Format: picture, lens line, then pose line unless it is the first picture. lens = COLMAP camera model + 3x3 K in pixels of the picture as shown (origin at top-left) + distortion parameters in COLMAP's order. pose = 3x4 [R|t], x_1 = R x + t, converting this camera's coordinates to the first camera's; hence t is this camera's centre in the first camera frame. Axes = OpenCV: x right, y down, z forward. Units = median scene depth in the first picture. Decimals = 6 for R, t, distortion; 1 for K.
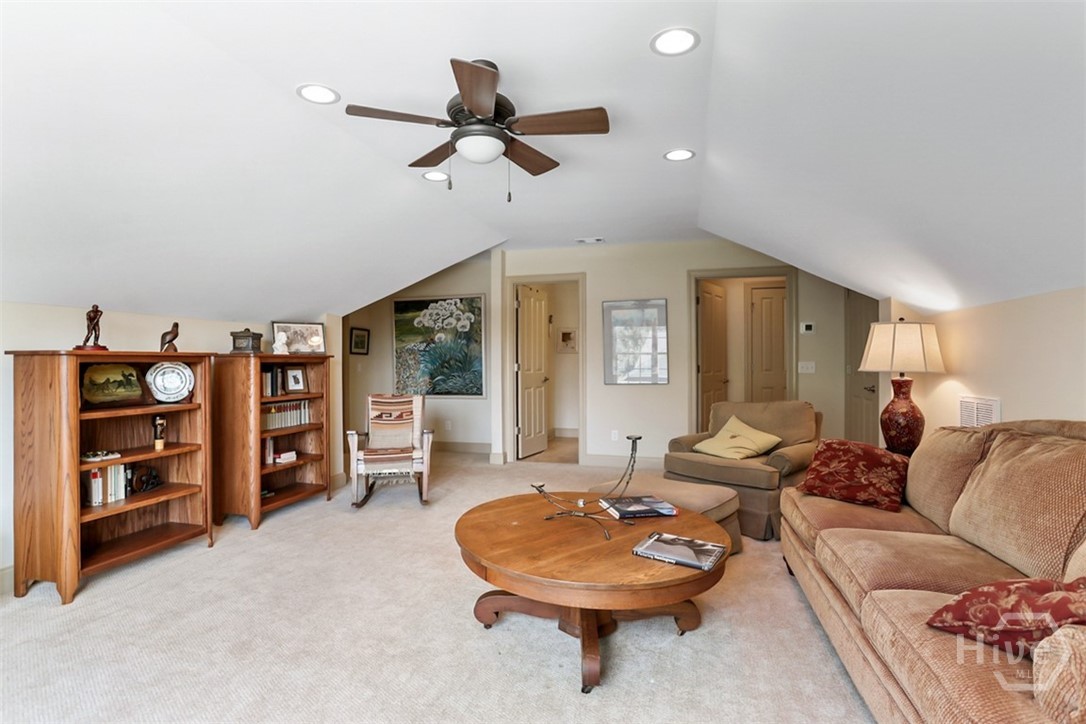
lens RADIAL K [[532.7, 0, 535.0], [0, 532.7, 360.9], [0, 0, 1]] dist [-0.062670, 0.030377]
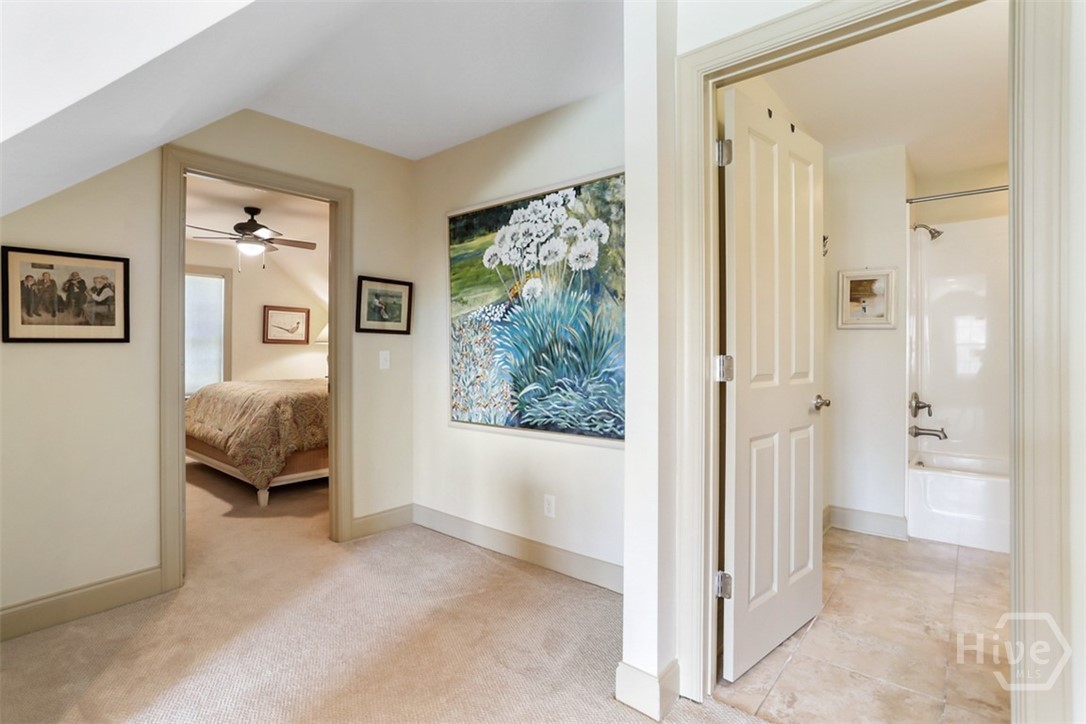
lens RADIAL K [[532.7, 0, 535.0], [0, 532.7, 360.9], [0, 0, 1]] dist [-0.062670, 0.030377]
pose [[0.911274, 0.011343, -0.411645, -0.007371], [-0.001261, 0.999693, 0.024756, 0.000798], [0.411799, -0.022041, 0.911008, 0.627394]]
